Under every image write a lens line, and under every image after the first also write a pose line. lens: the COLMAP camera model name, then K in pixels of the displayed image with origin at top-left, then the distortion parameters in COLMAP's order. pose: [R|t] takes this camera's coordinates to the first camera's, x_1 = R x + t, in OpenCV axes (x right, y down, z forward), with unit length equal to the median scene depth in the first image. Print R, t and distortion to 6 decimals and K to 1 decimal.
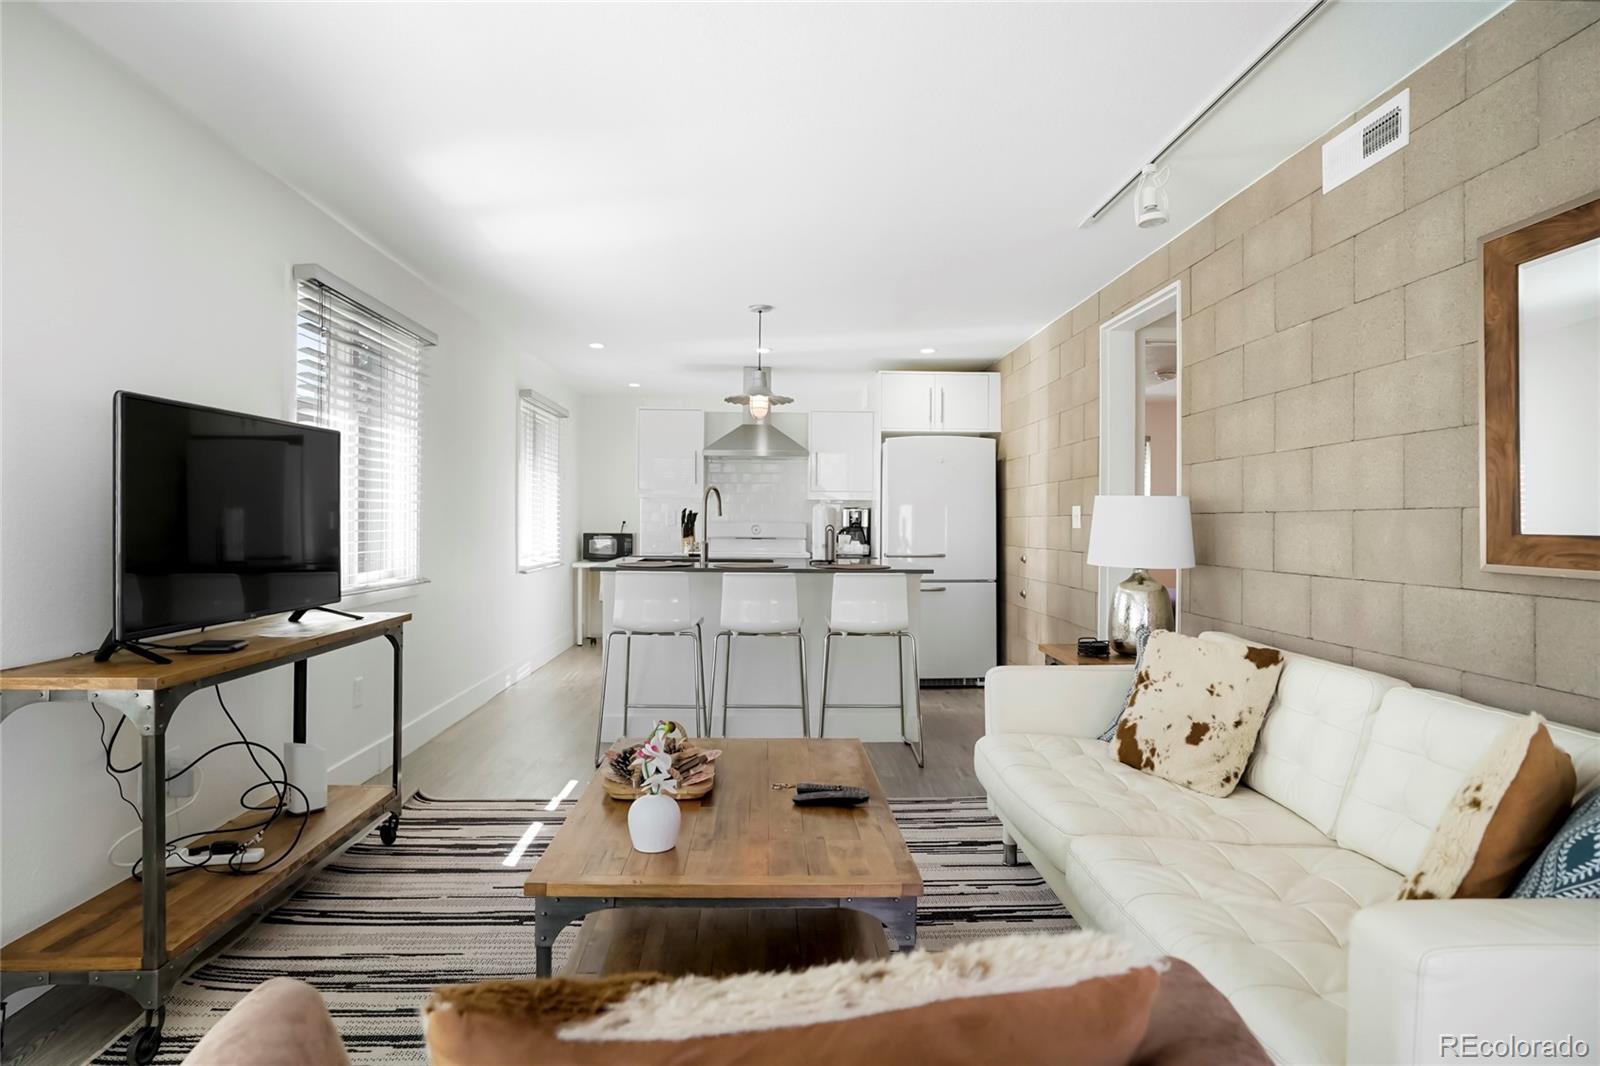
lens RADIAL K [[925.2, 0, 799.9], [0, 925.2, 525.5], [0, 0, 1]] dist [-0.012791, 0.008899]
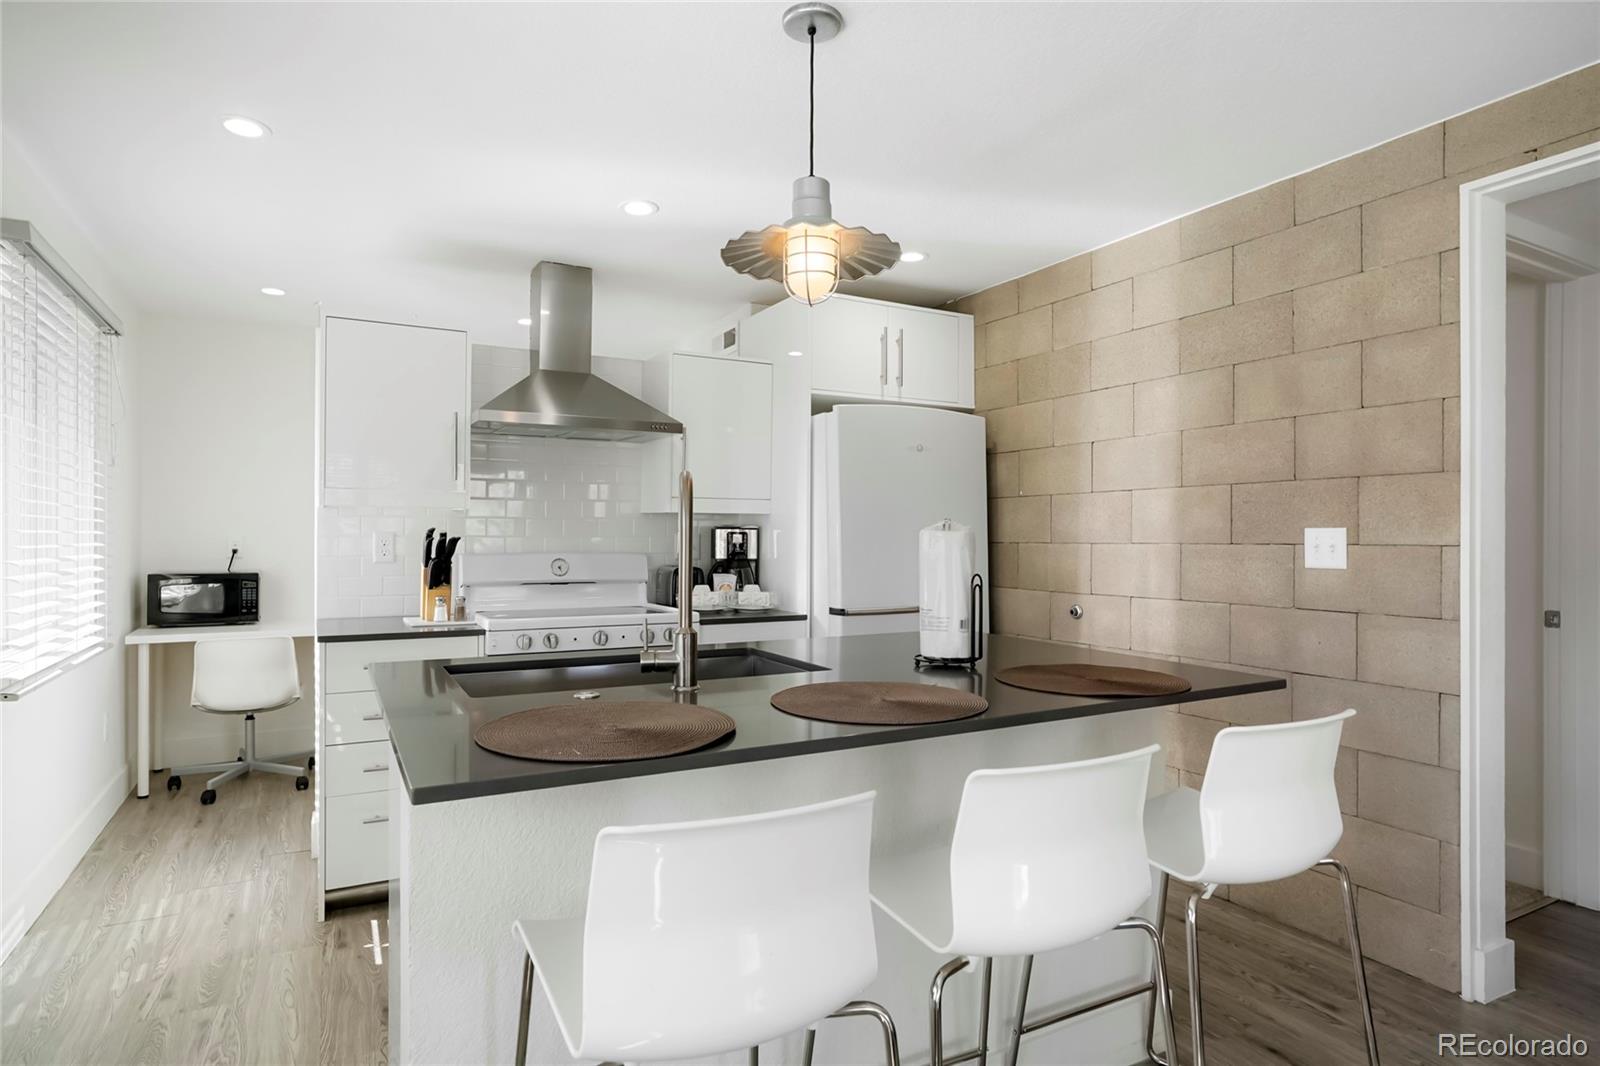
lens RADIAL K [[871.4, 0, 804.6], [0, 871.4, 528.2], [0, 0, 1]] dist [-0.009367, -0.000947]
pose [[0.891870, -0.004730, 0.452268, -0.152531], [0.007831, 0.999957, -0.004983, -0.014909], [-0.452225, 0.007986, 0.891868, 0.488438]]
